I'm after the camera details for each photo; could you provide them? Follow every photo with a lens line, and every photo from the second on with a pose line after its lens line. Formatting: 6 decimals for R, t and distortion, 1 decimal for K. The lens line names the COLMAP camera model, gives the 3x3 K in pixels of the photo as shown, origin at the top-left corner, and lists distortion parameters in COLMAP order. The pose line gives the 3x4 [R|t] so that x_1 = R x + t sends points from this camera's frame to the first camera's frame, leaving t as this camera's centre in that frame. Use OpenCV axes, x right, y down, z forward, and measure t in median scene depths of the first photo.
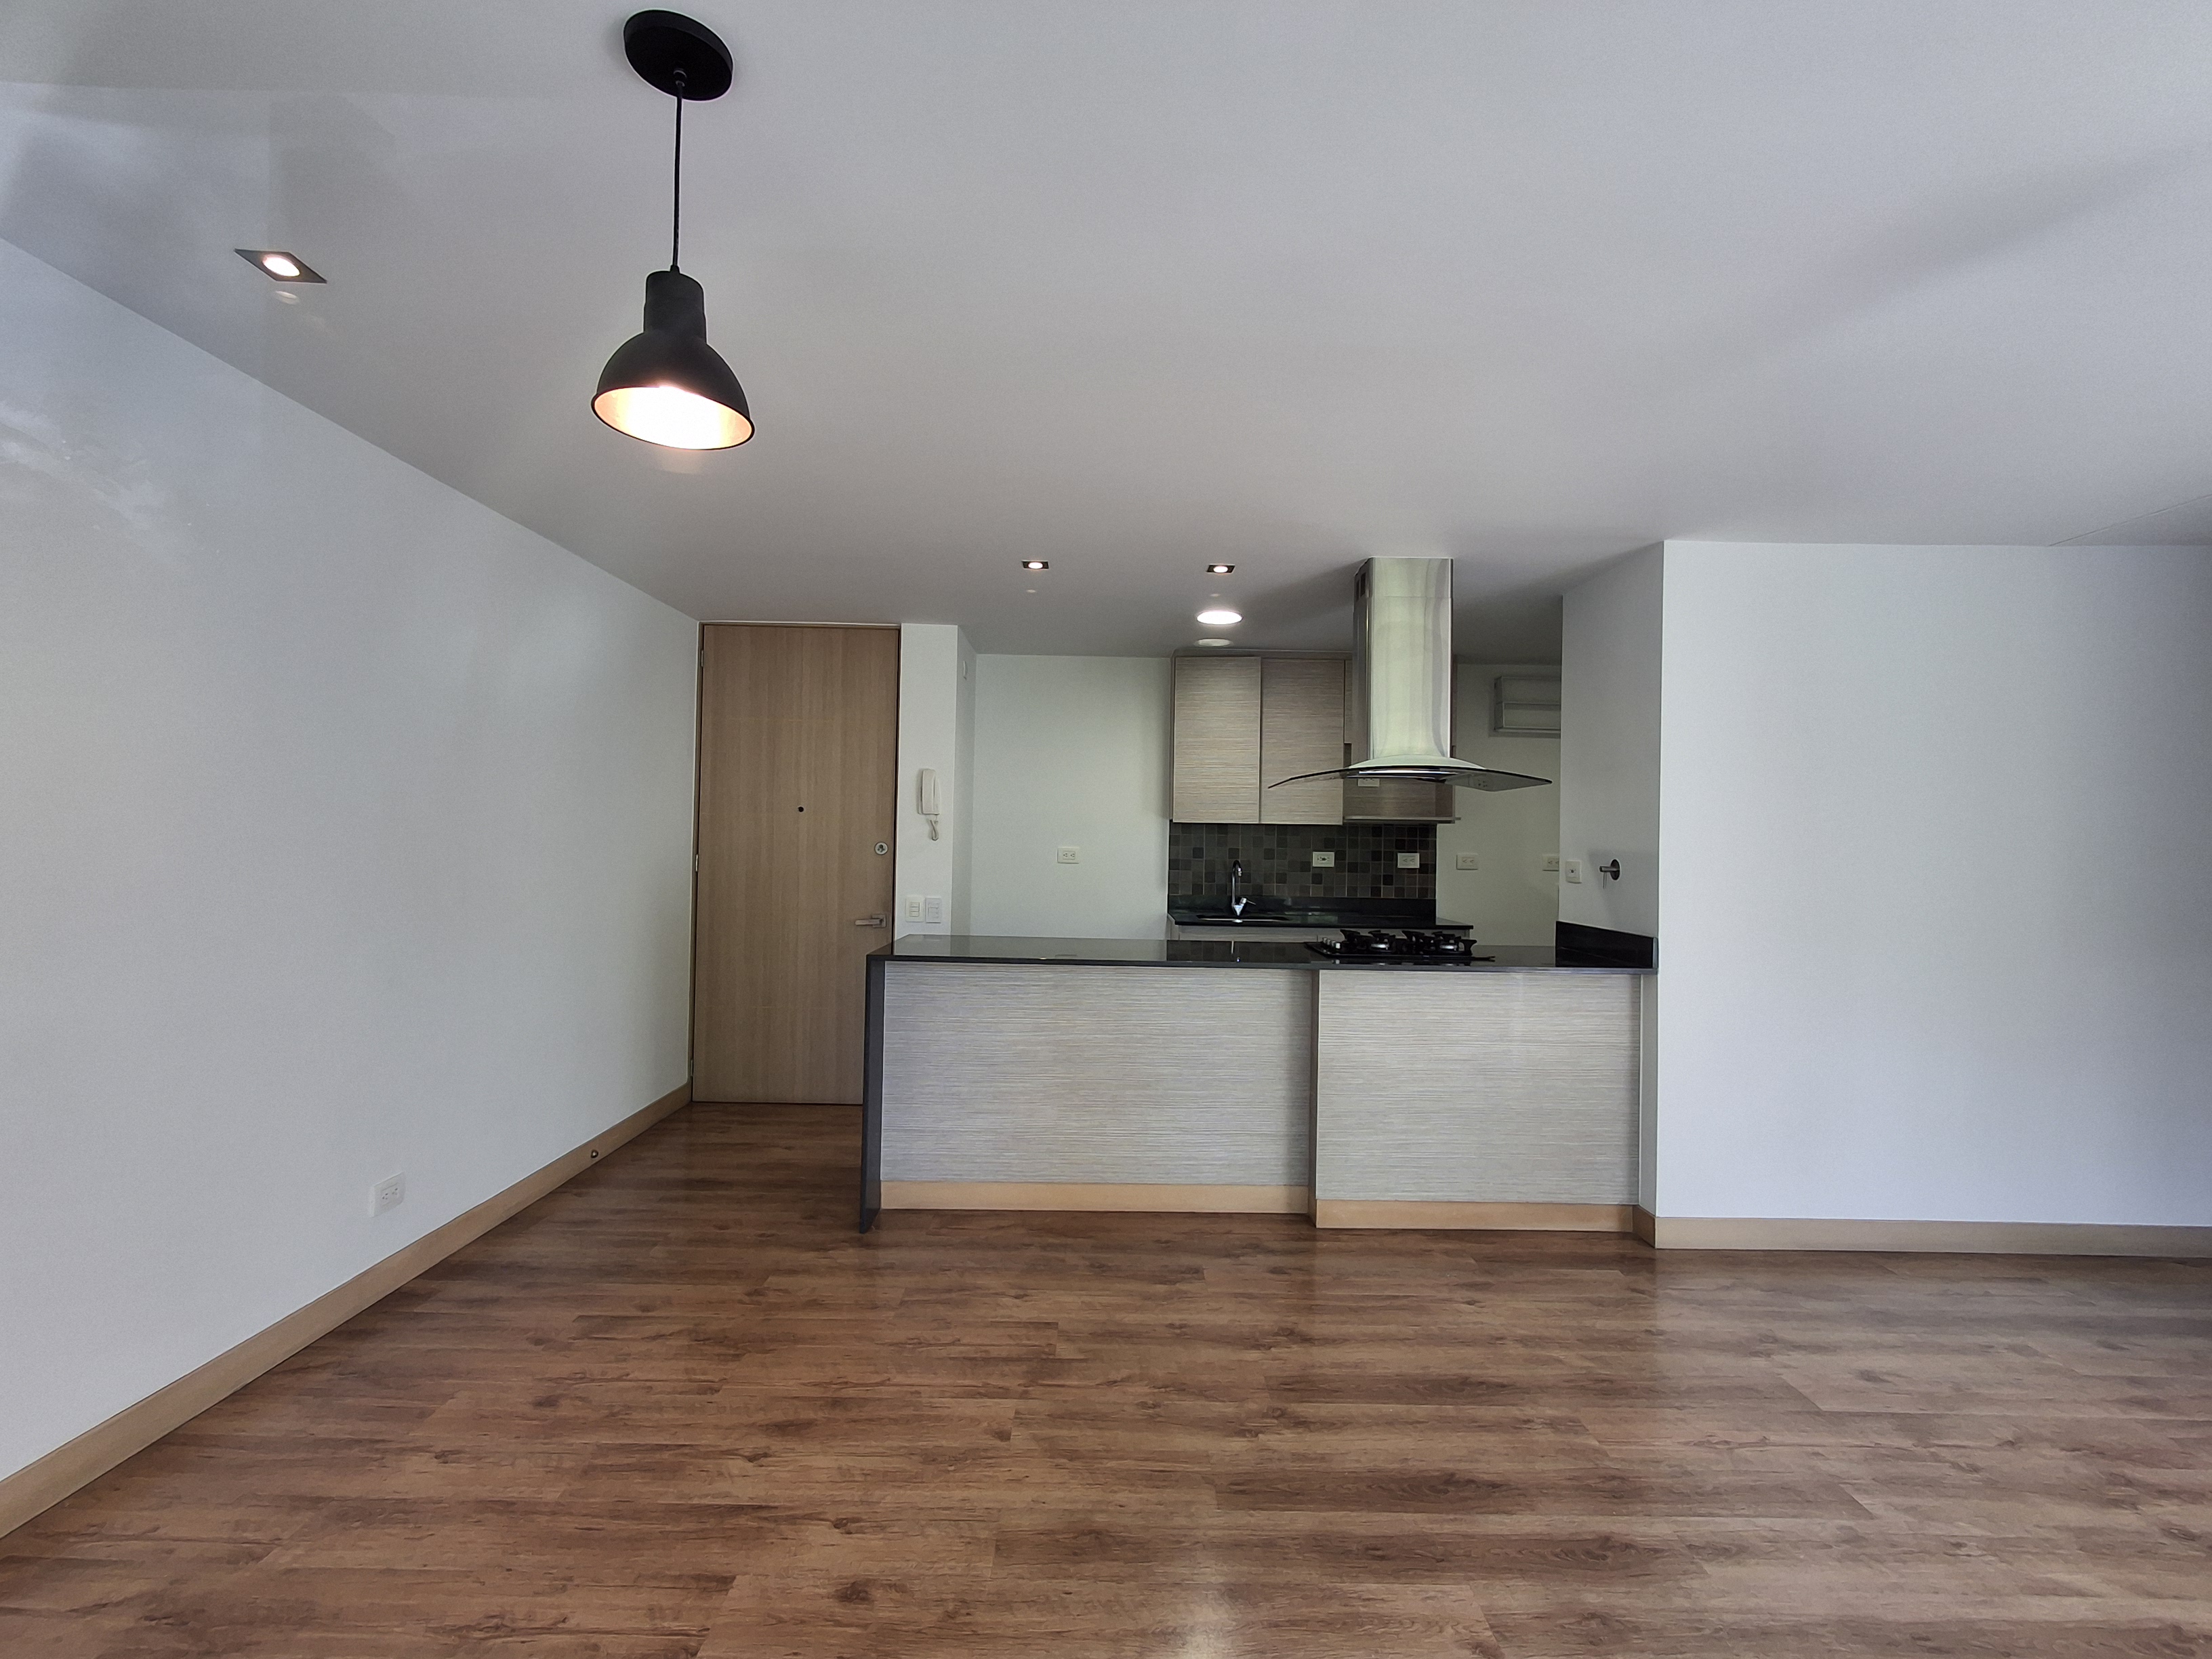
lens RADIAL K [[1013.8, 0, 1115.6], [0, 1013.8, 831.5], [0, 0, 1]] dist [0.010752, 0.000253]
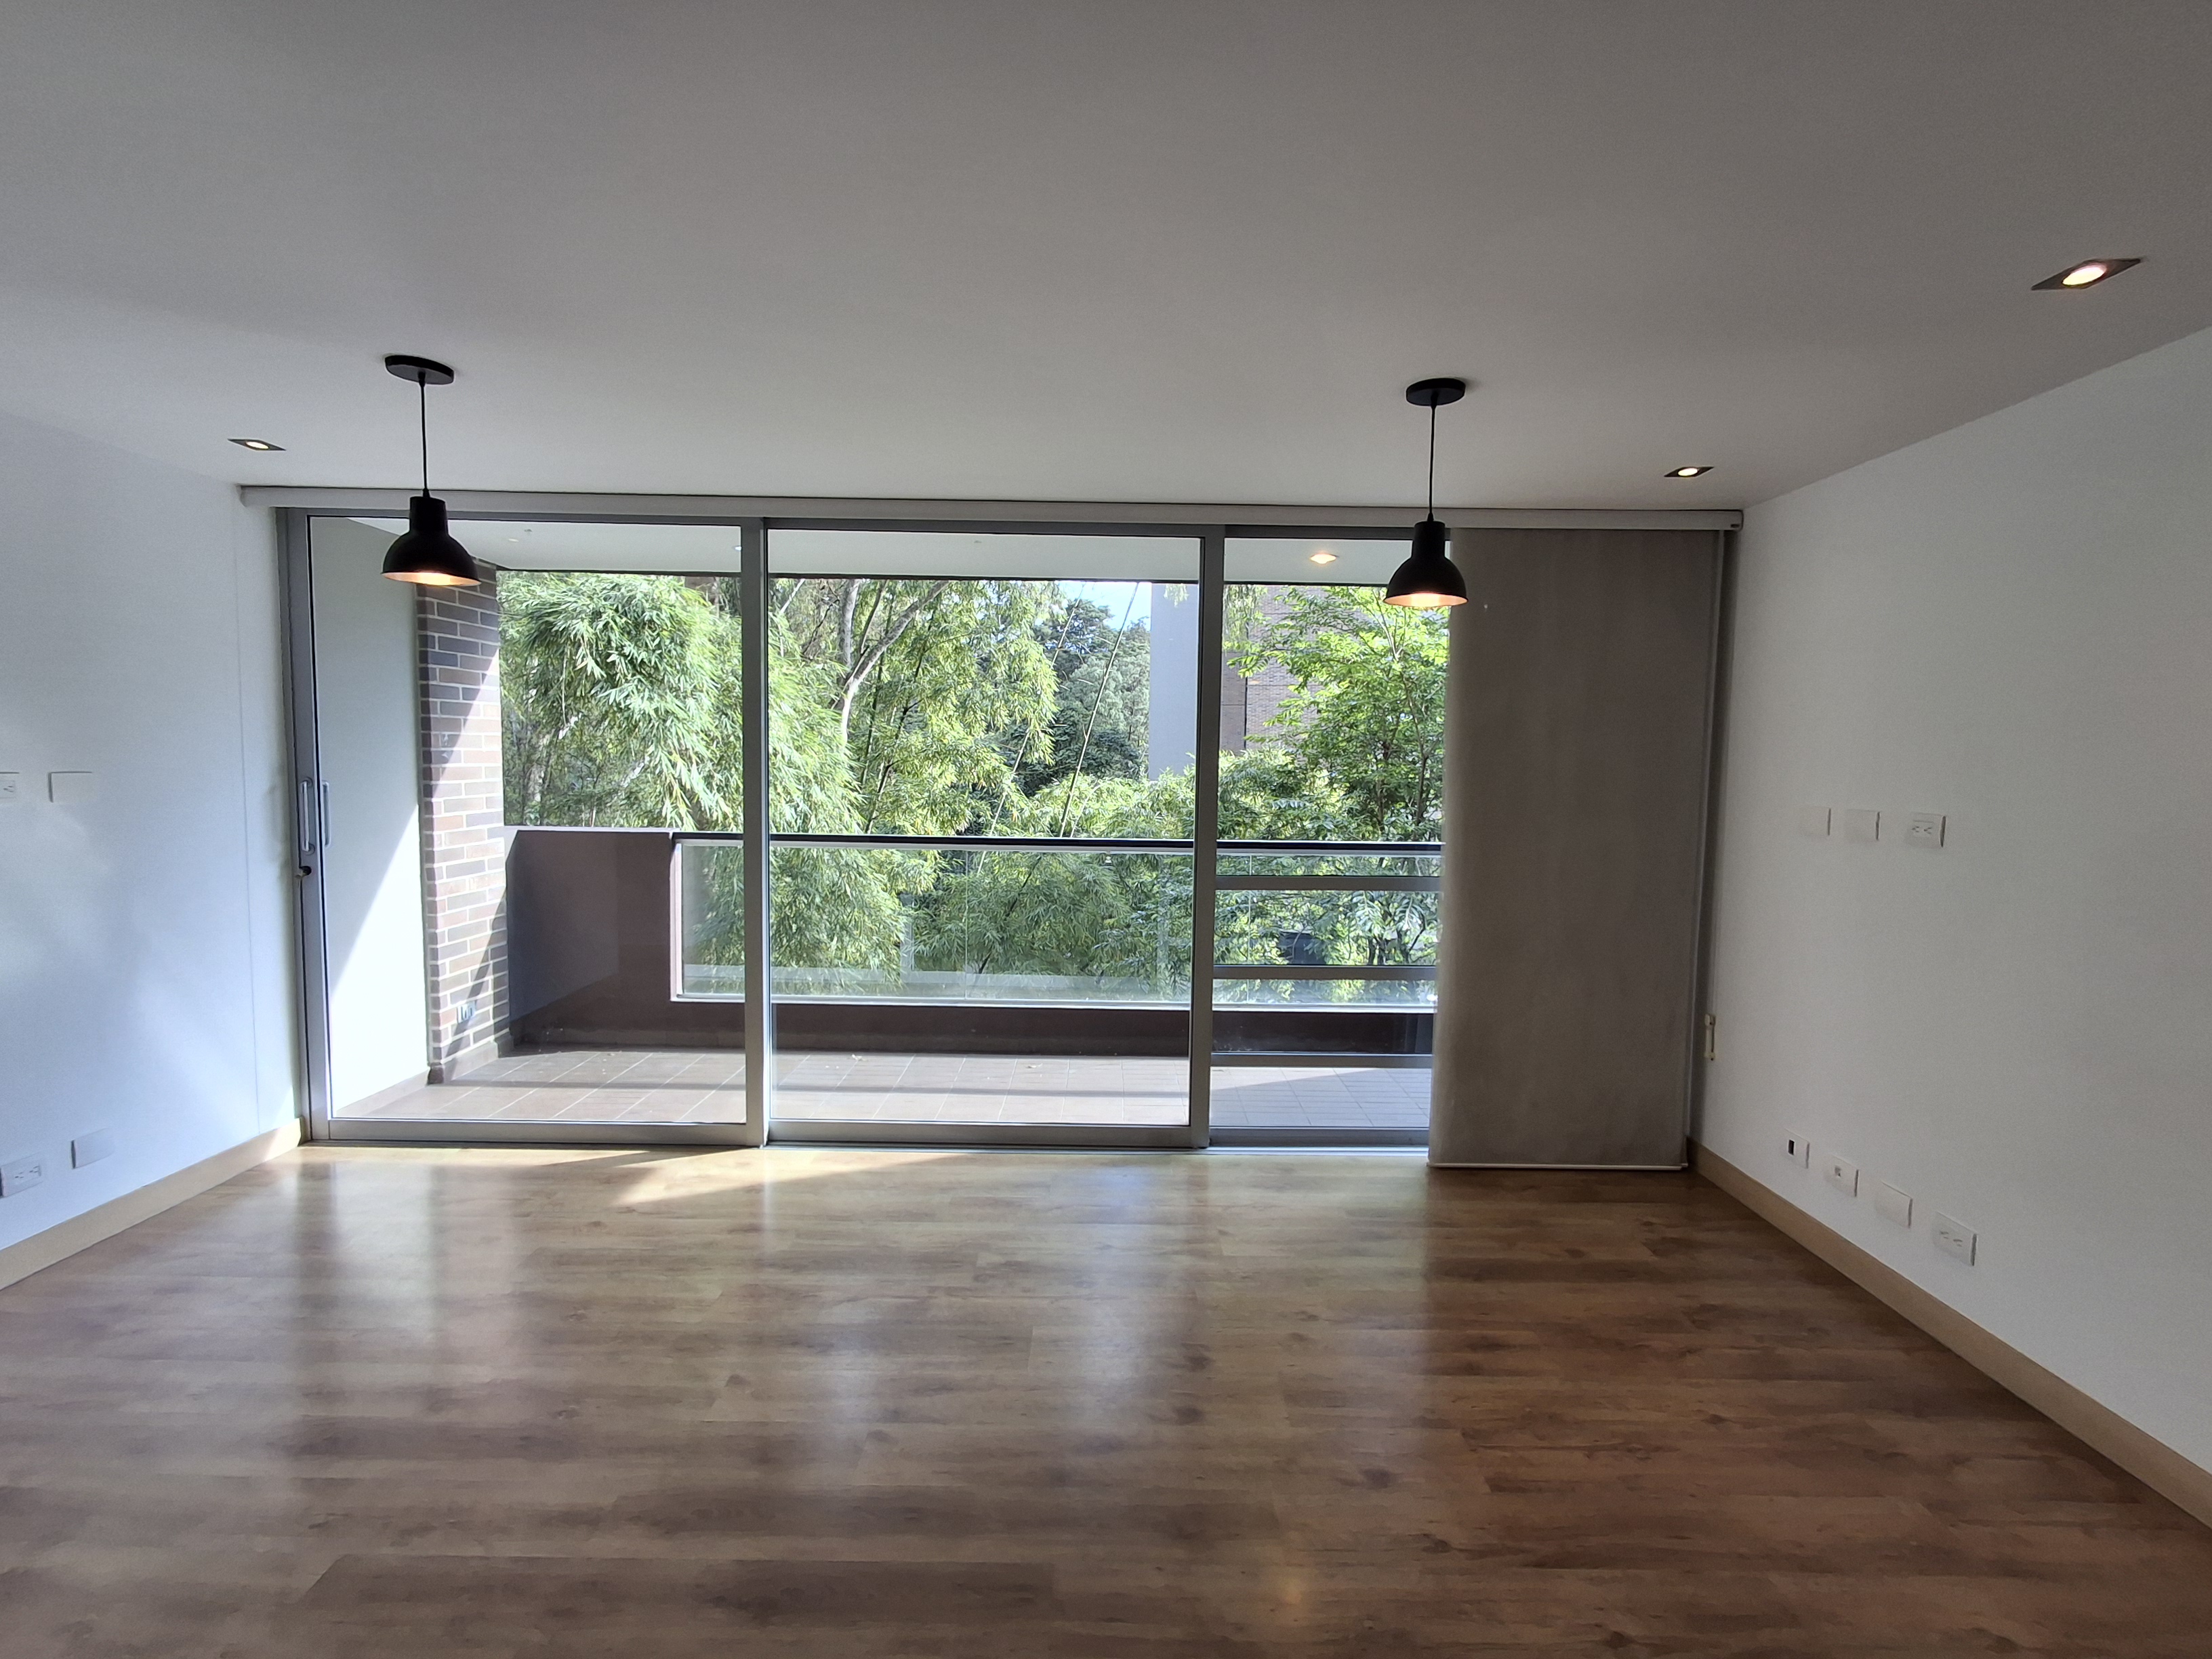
lens RADIAL K [[1011.2, 0, 1106.0], [0, 1011.2, 829.5], [0, 0, 1]] dist [0.019773, -0.009414]
pose [[-0.999463, -0.032304, 0.005465, 0.030881], [-0.031930, 0.997784, 0.058370, -0.025871], [-0.007338, 0.058164, -0.998280, 0.824874]]
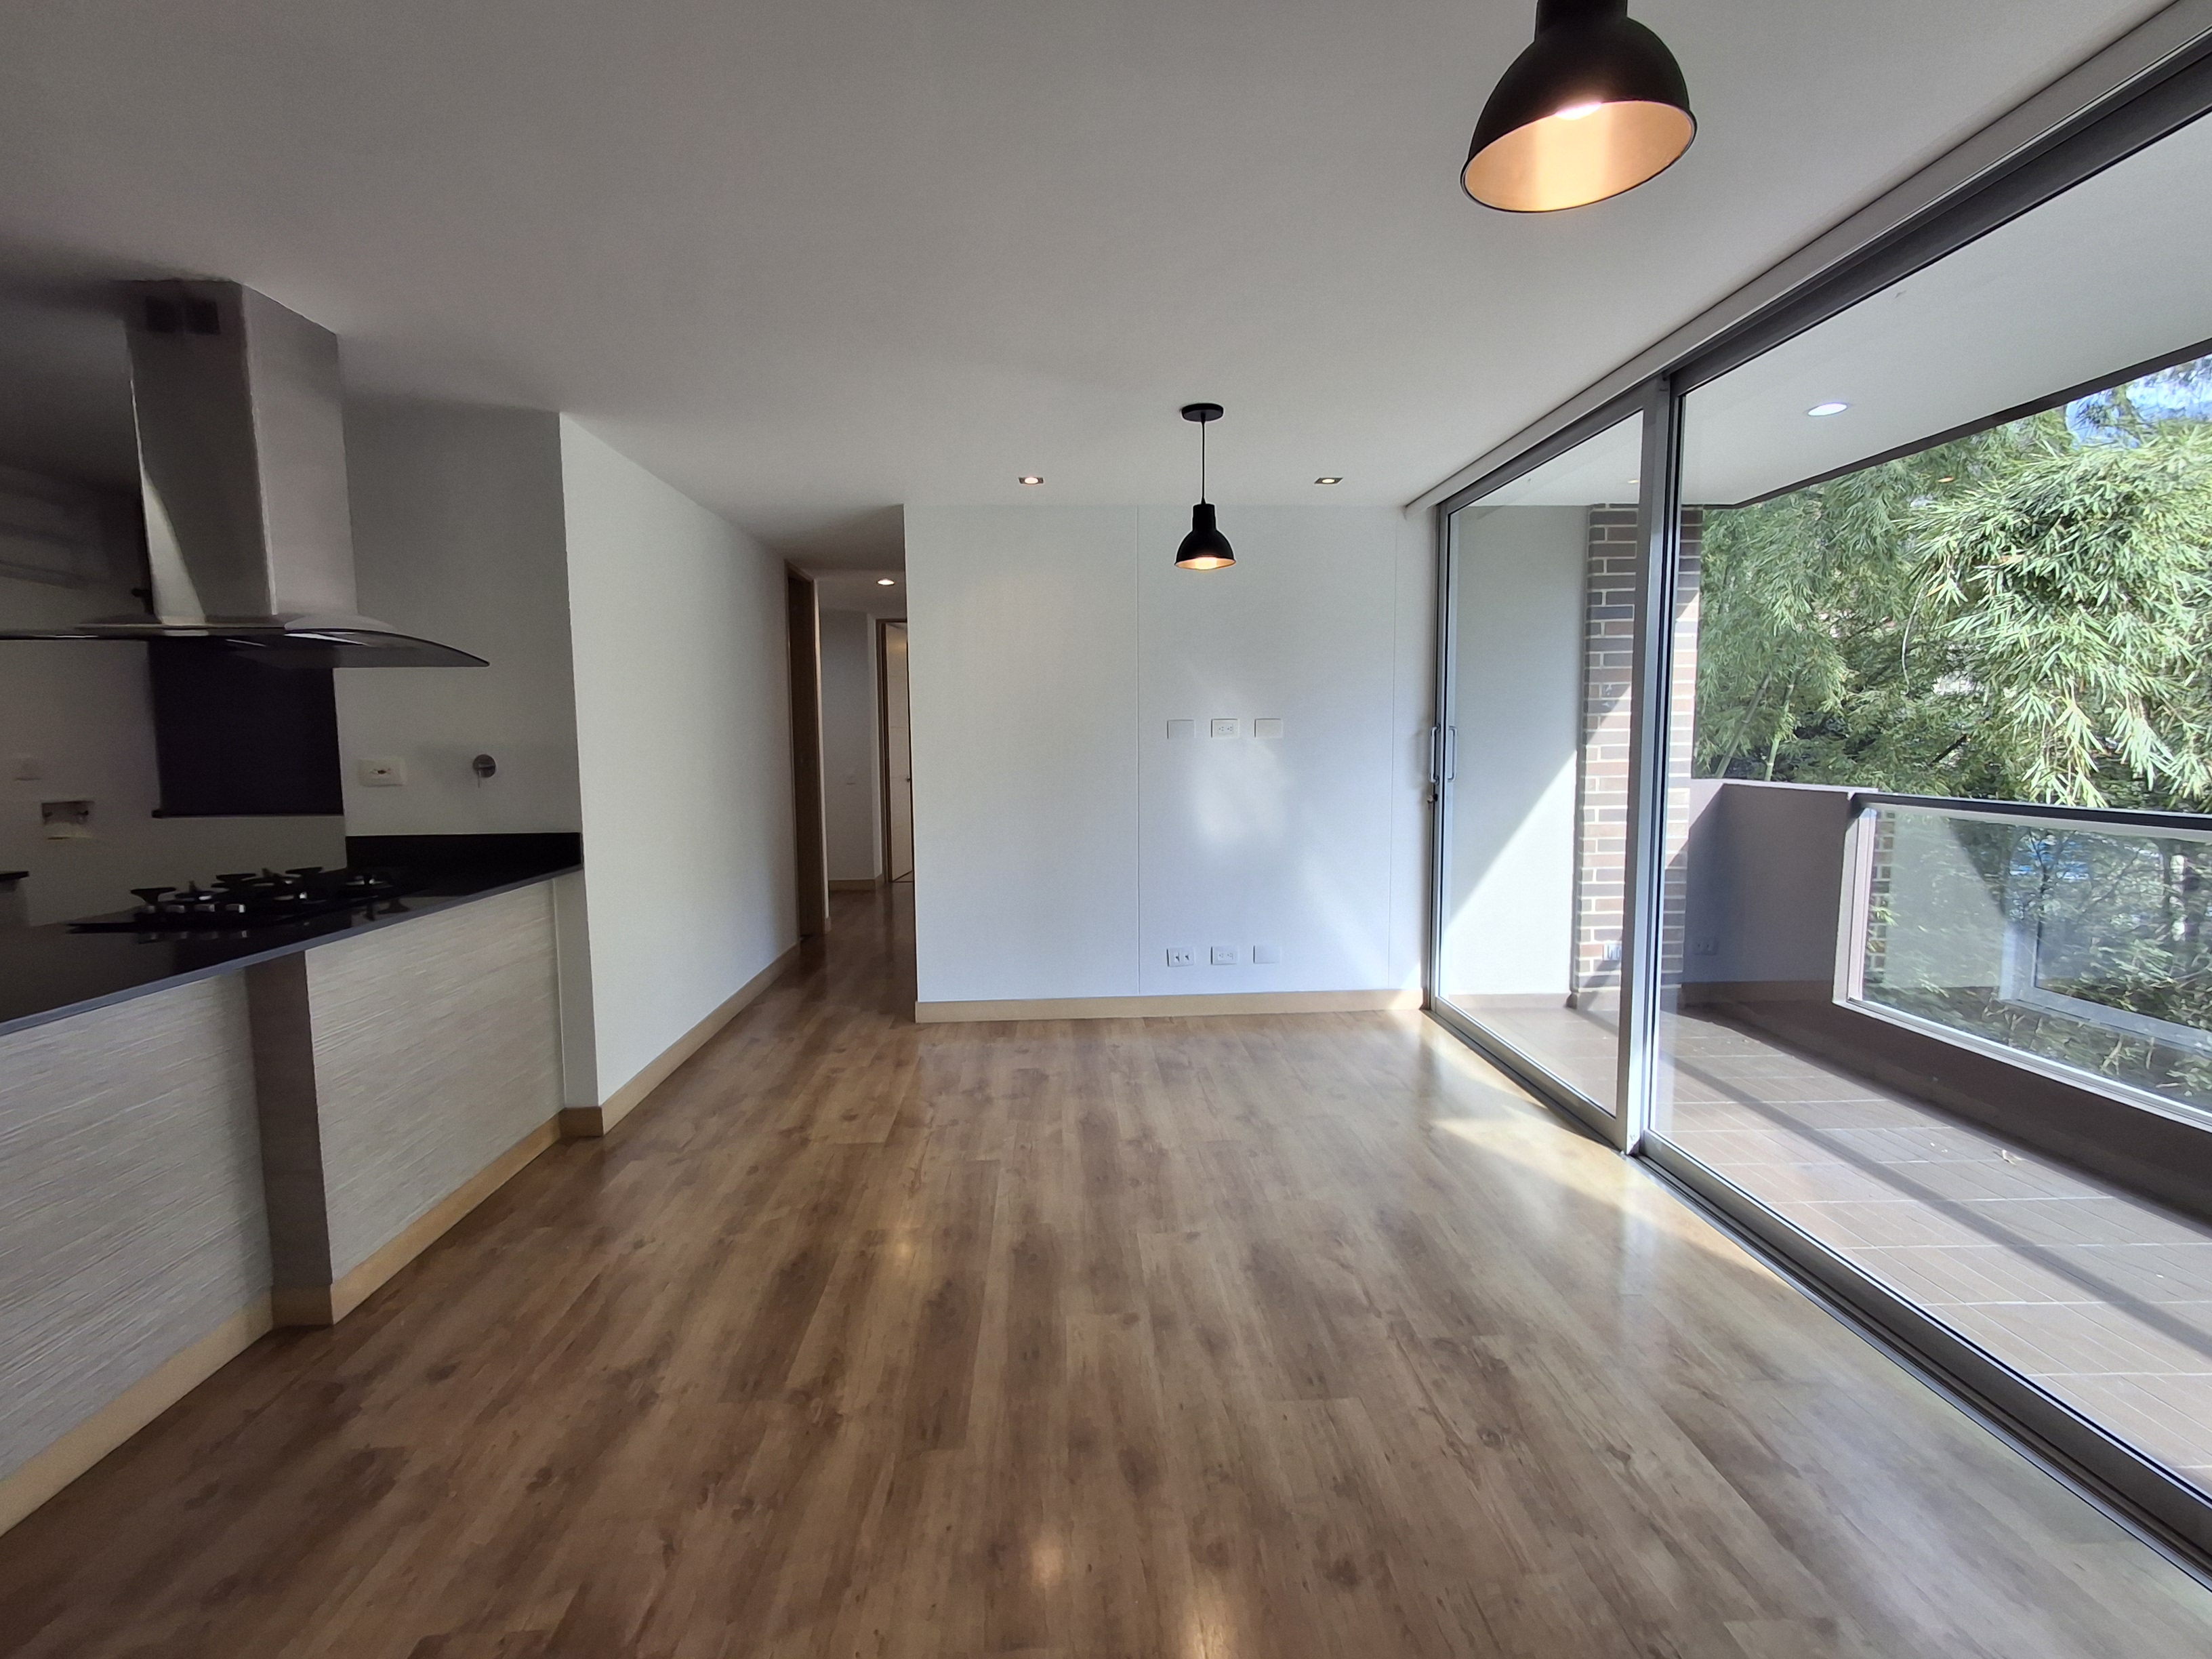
lens RADIAL K [[1019.6, 0, 1111.3], [0, 1019.6, 824.9], [0, 0, 1]] dist [-0.003570, -0.000098]
pose [[-0.046904, -0.104472, 0.993421, -0.342439], [-0.002998, 0.994526, 0.104446, -0.004631], [-0.998895, 0.001921, -0.046961, 0.395677]]
